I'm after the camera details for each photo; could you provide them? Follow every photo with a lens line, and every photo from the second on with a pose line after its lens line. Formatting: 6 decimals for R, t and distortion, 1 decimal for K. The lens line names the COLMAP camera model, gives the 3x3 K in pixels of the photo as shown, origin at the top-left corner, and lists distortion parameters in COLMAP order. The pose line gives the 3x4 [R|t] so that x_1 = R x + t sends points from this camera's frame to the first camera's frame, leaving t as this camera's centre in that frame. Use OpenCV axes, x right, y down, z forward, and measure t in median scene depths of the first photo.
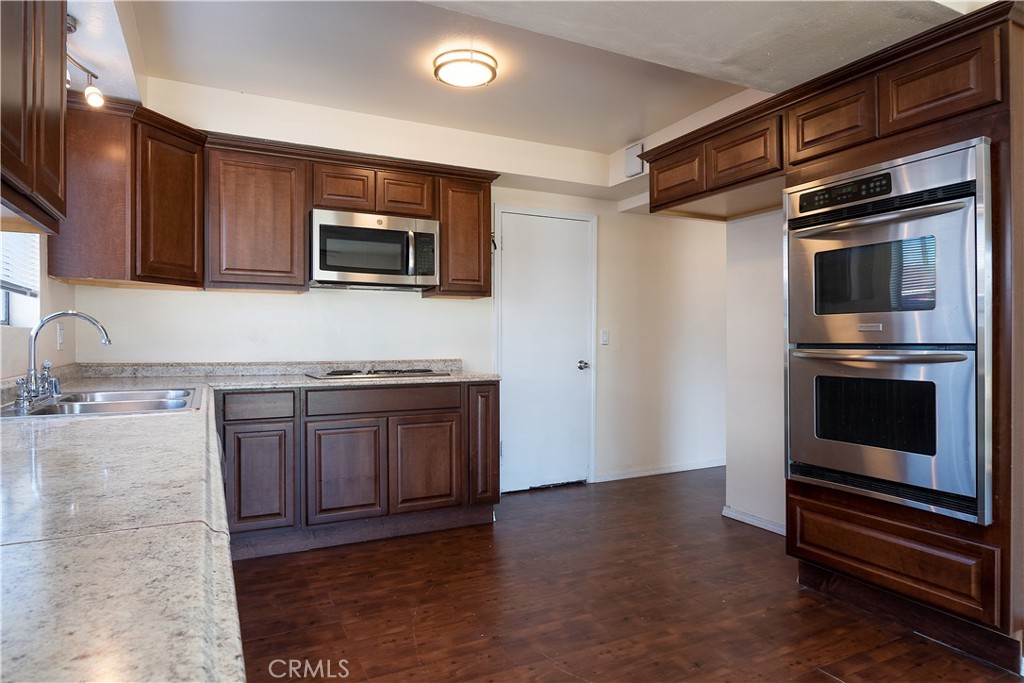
lens RADIAL K [[598.4, 0, 511.7], [0, 598.4, 341.7], [0, 0, 1]] dist [-0.005720, -0.001208]
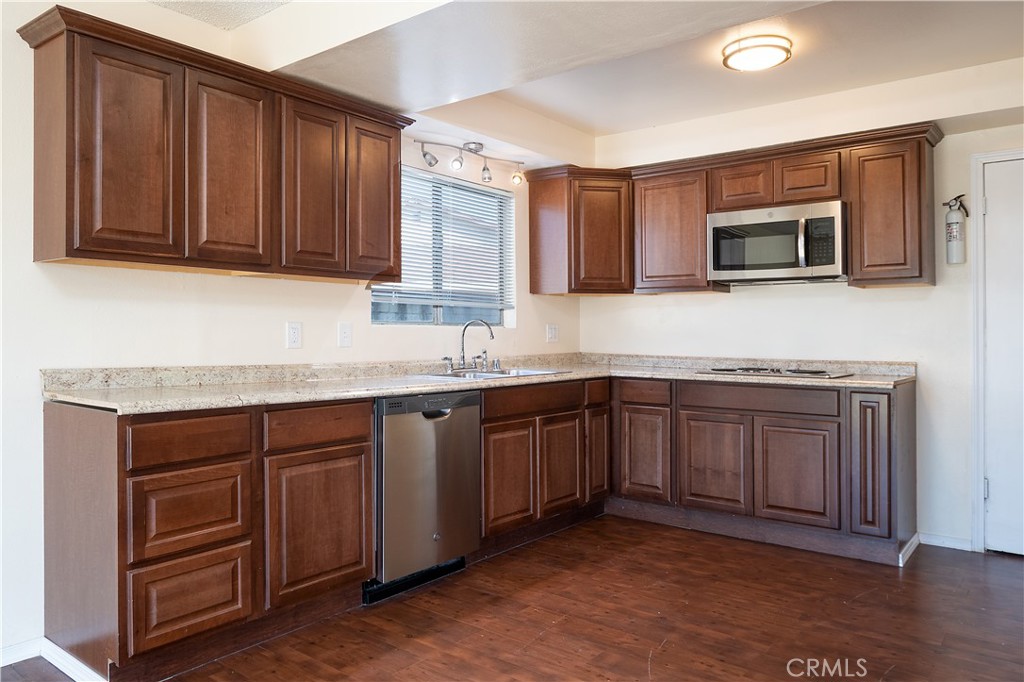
lens RADIAL K [[714.2, 0, 511.5], [0, 714.2, 334.5], [0, 0, 1]] dist [0.001298, 0.001273]
pose [[0.422288, 0.004202, -0.906452, 0.704344], [-0.007404, 0.999972, 0.001187, -0.006214], [0.906431, 0.006210, 0.422308, 0.150330]]
